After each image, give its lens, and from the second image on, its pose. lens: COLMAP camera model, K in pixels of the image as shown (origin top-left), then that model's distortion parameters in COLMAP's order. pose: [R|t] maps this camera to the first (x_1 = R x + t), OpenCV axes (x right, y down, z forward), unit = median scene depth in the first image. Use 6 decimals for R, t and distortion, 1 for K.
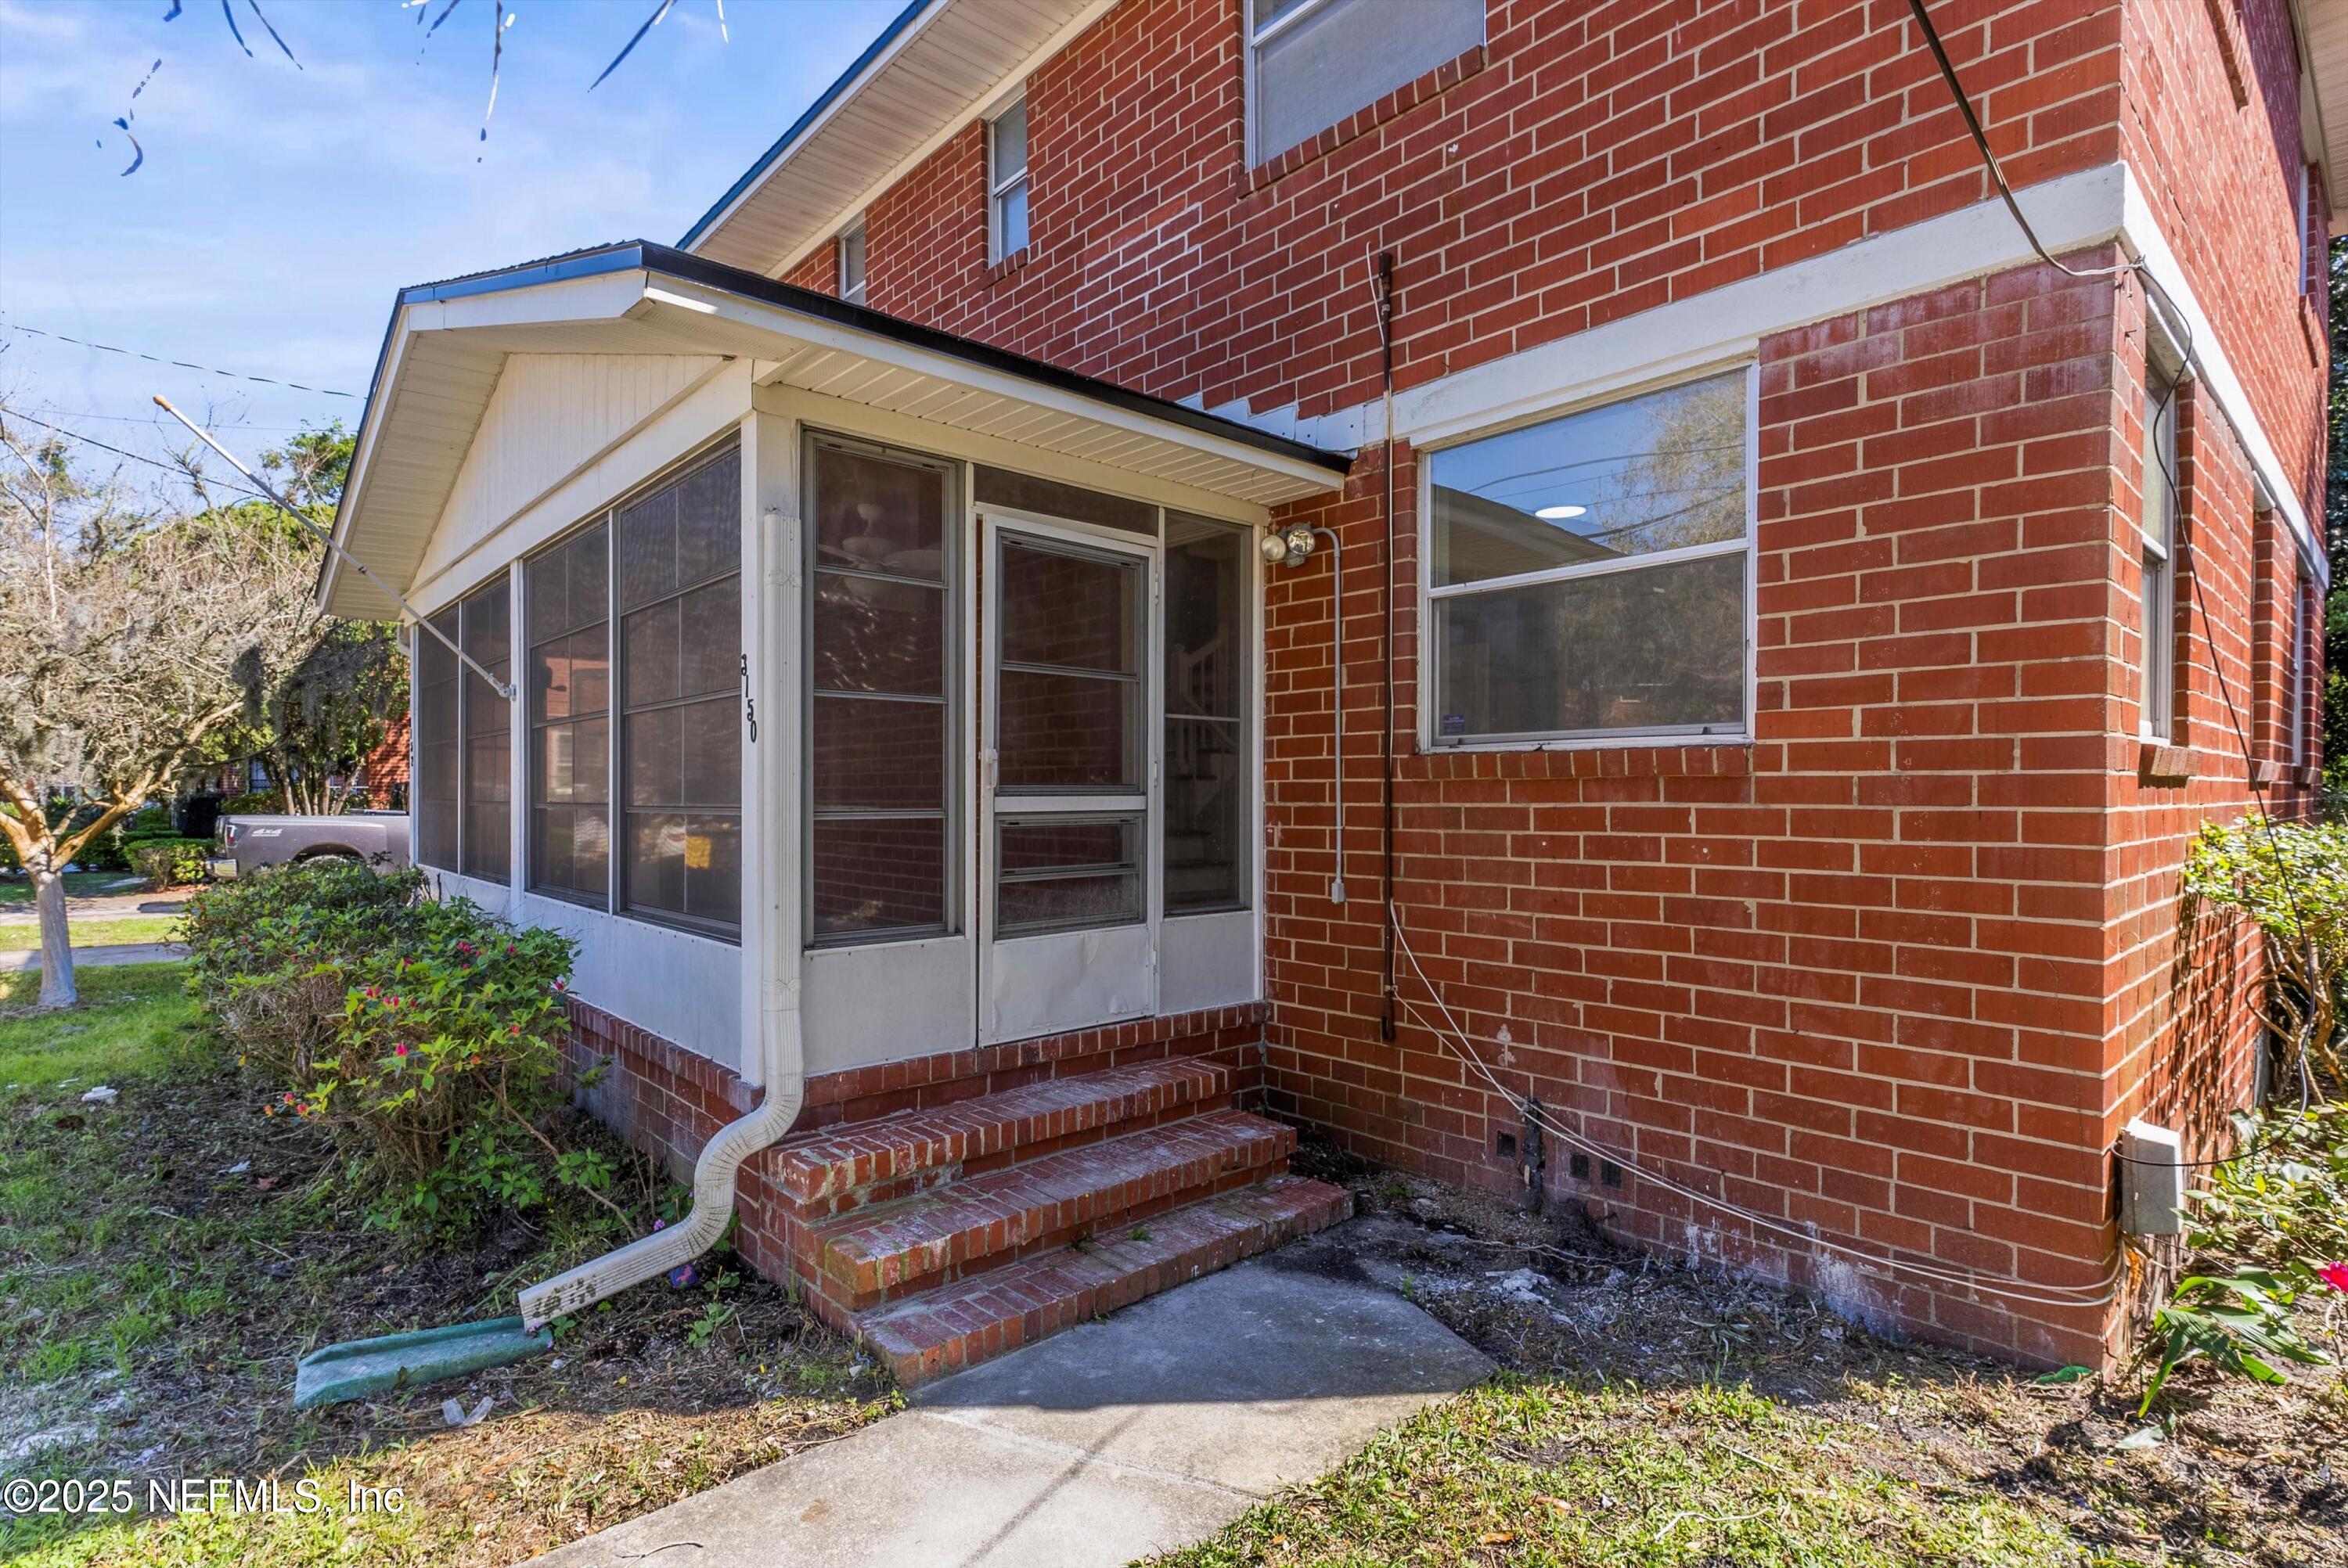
lens RADIAL K [[1148.8, 0, 1176.3], [0, 1148.8, 798.7], [0, 0, 1]] dist [0.003877, 0.000419]
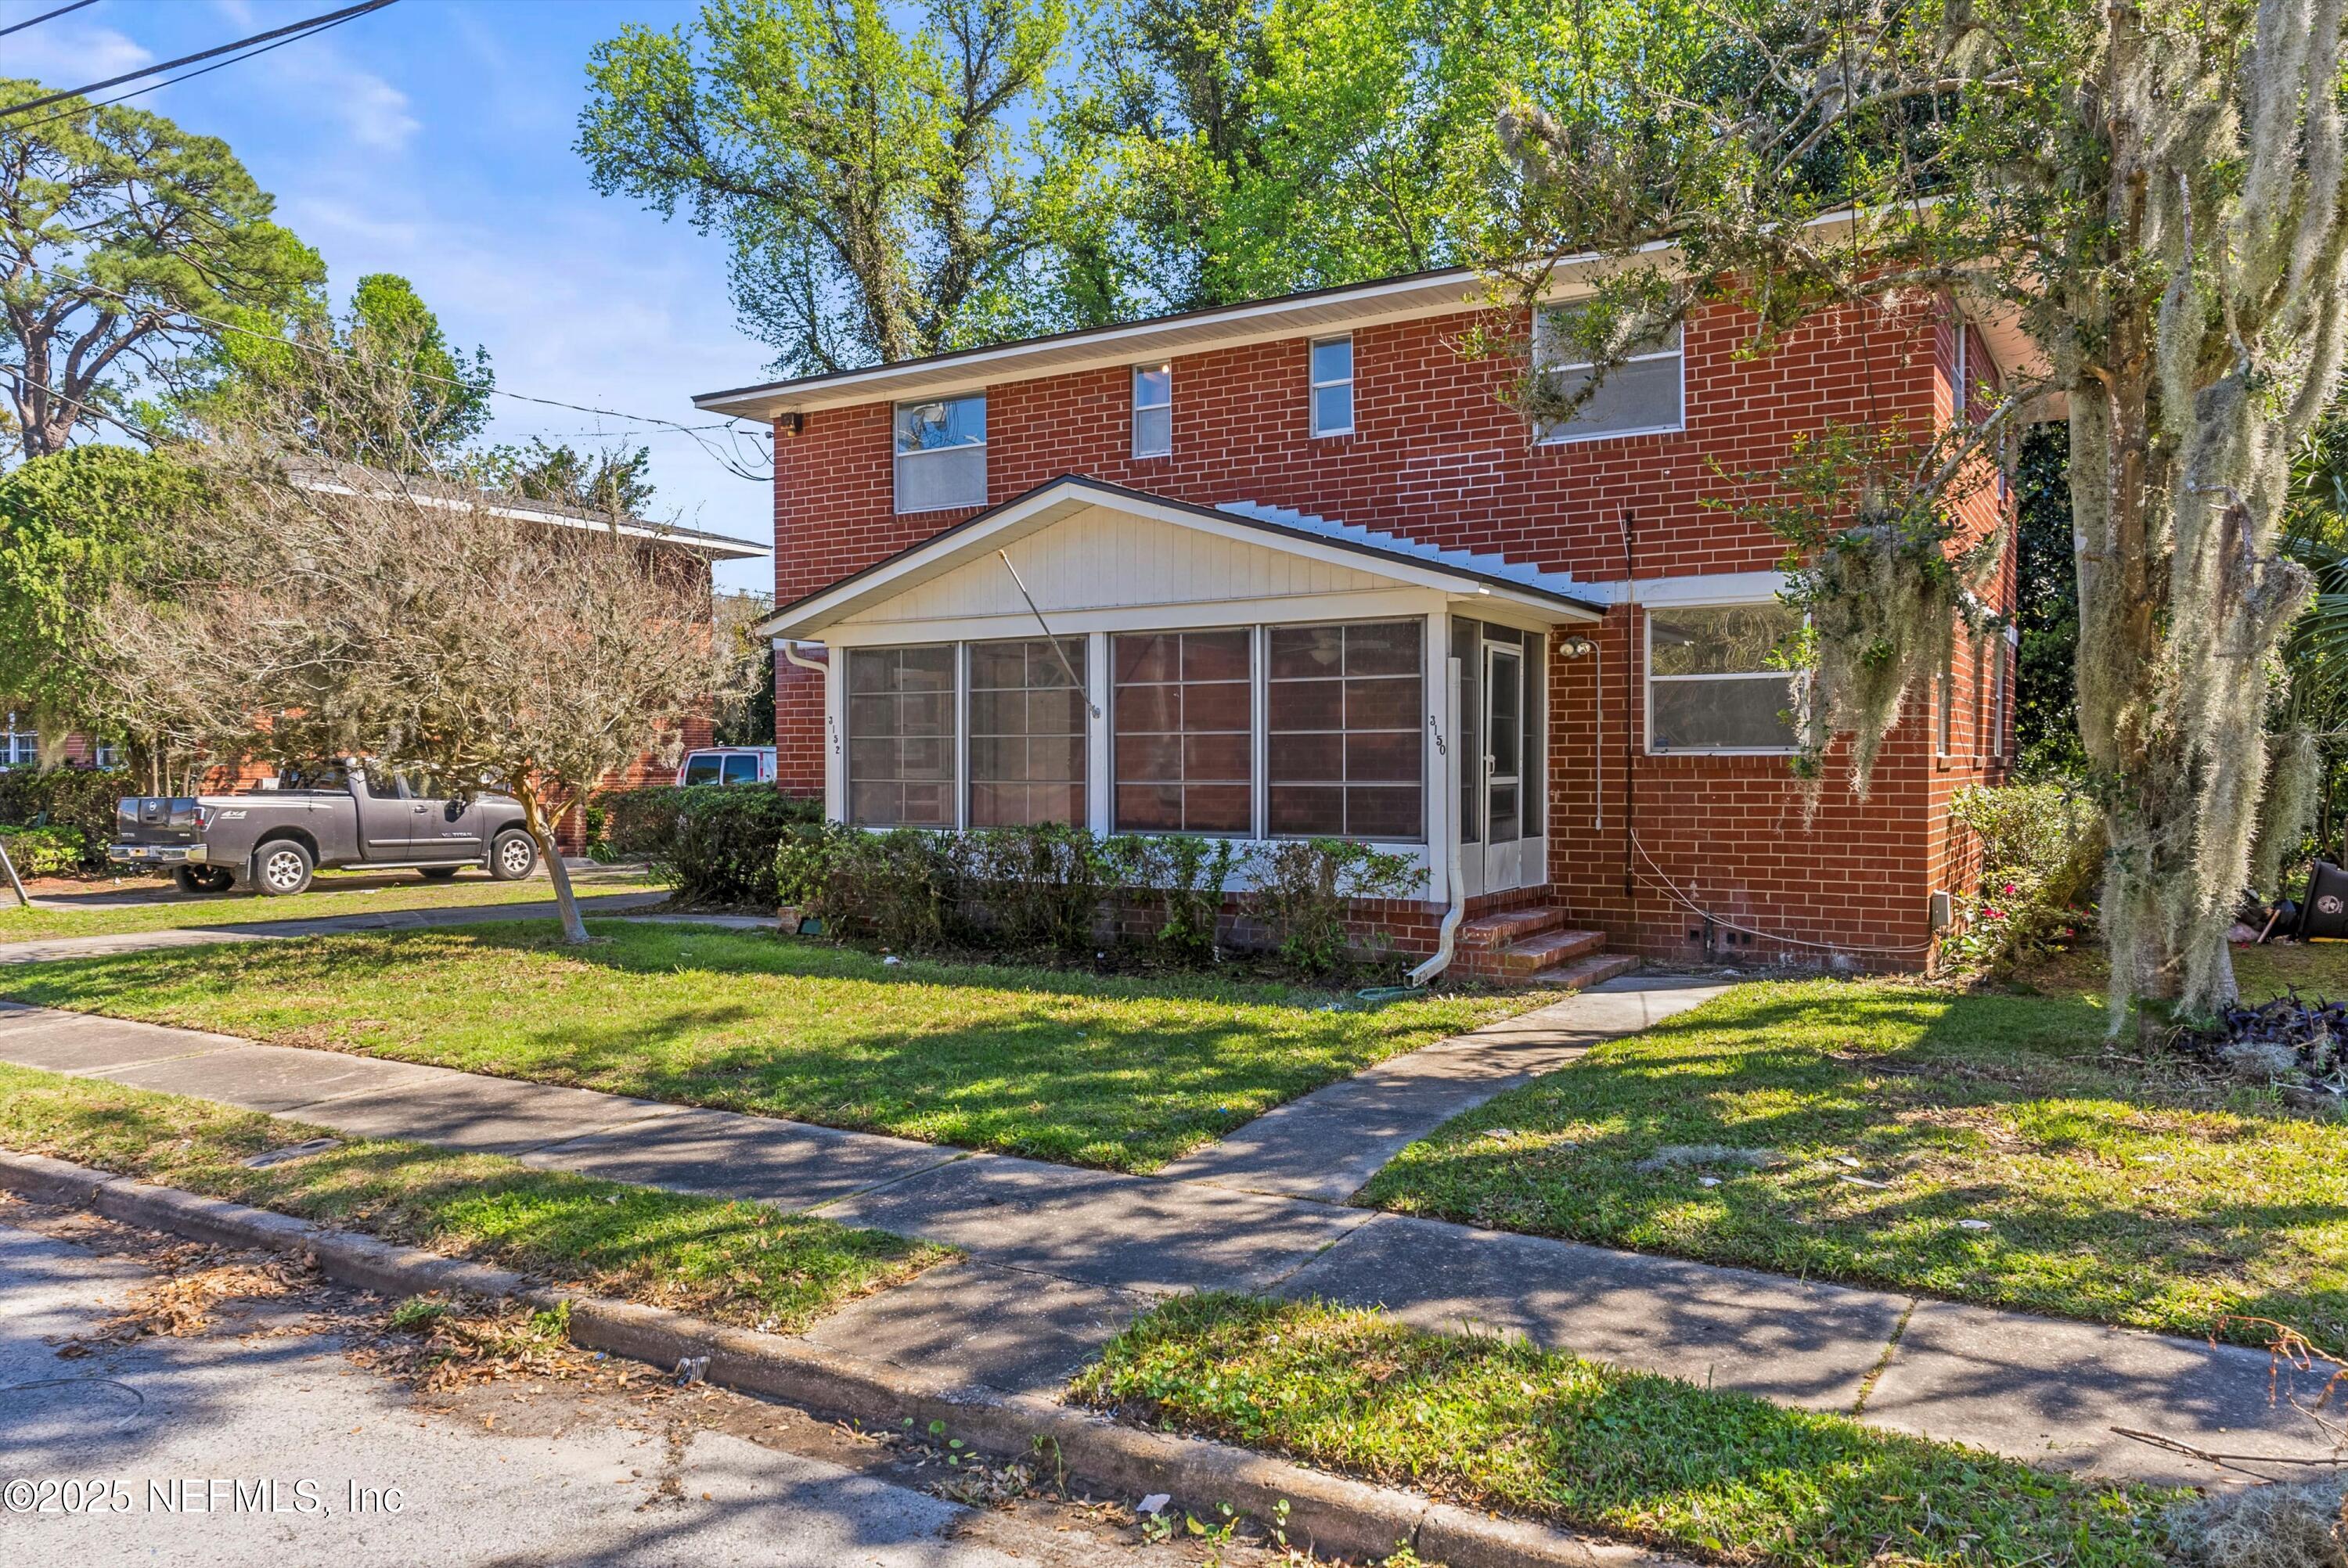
lens RADIAL K [[1662.9, 0, 1178.3], [0, 1662.9, 791.8], [0, 0, 1]] dist [0.005391, -0.002197]
pose [[0.956948, -0.005799, 0.290201, -1.499773], [0.002327, 0.999922, 0.012305, -0.013233], [-0.290250, -0.011100, 0.956886, -1.665964]]
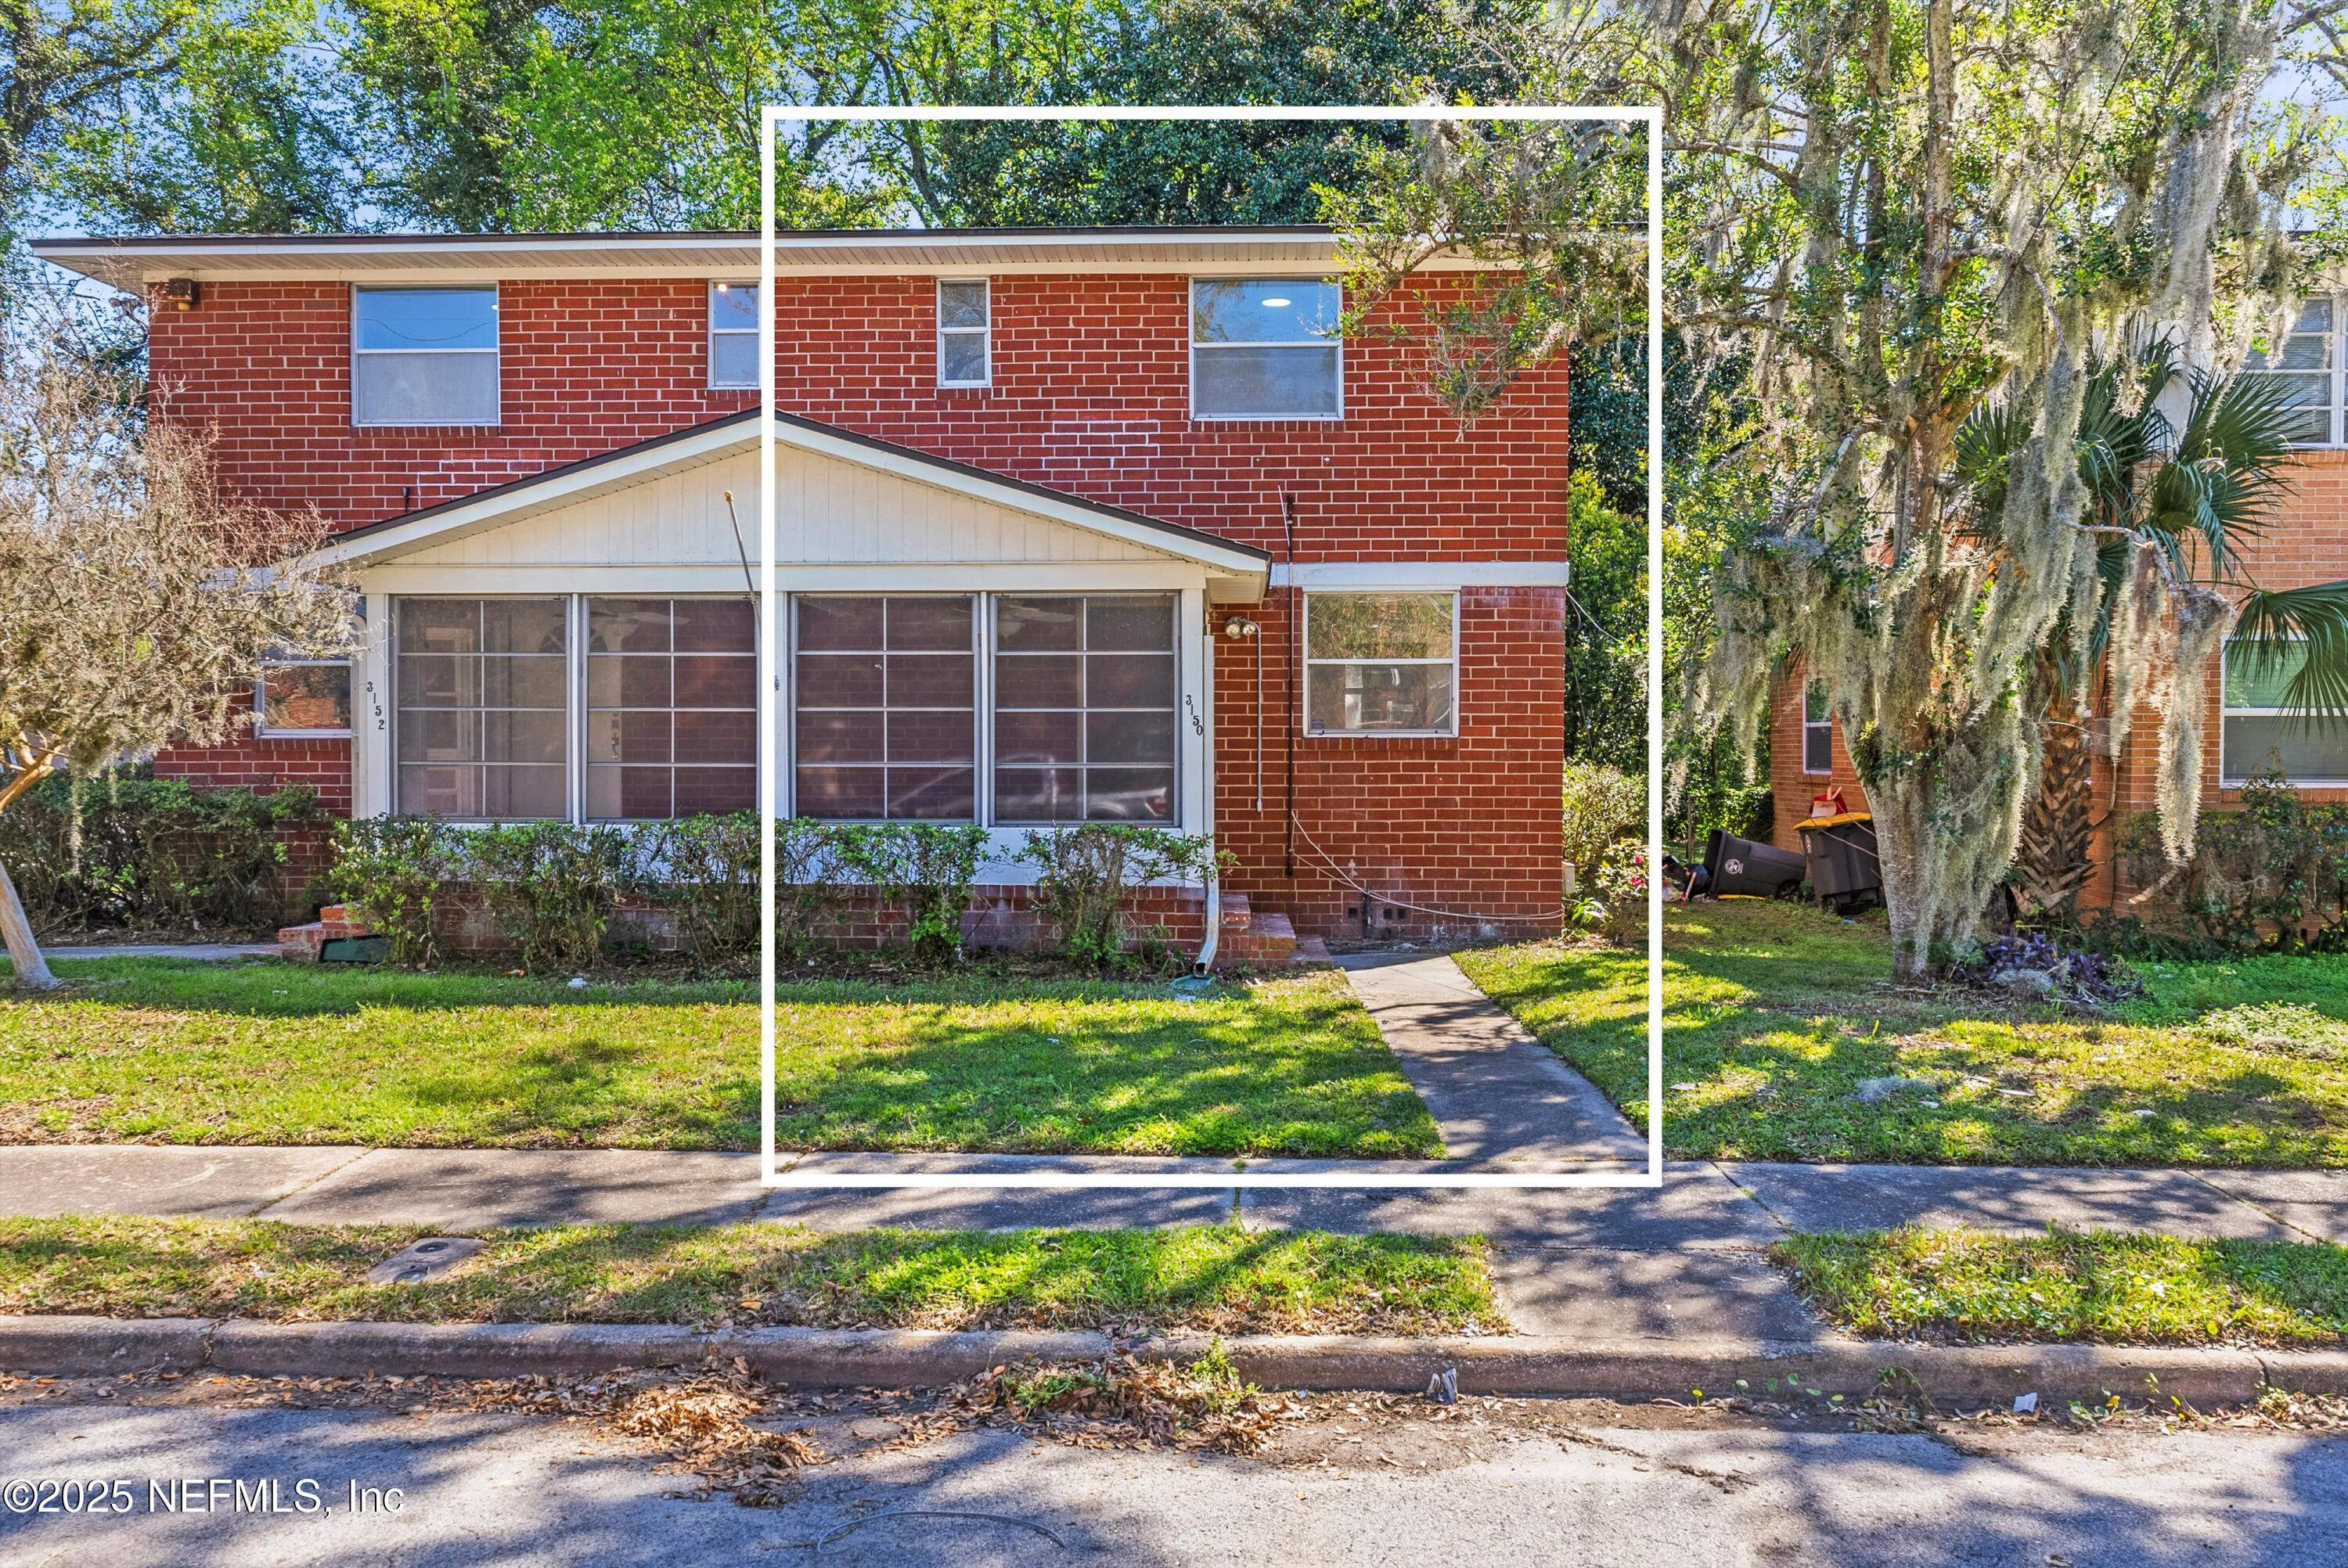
lens RADIAL K [[1841.0, 0, 1175.6], [0, 1841.0, 789.6], [0, 0, 1]] dist [-0.000175, -0.003739]
pose [[0.692689, -0.015212, 0.721076, -2.433431], [0.000988, 0.999797, 0.020143, -0.012339], [-0.721235, -0.013240, 0.692563, -1.189334]]
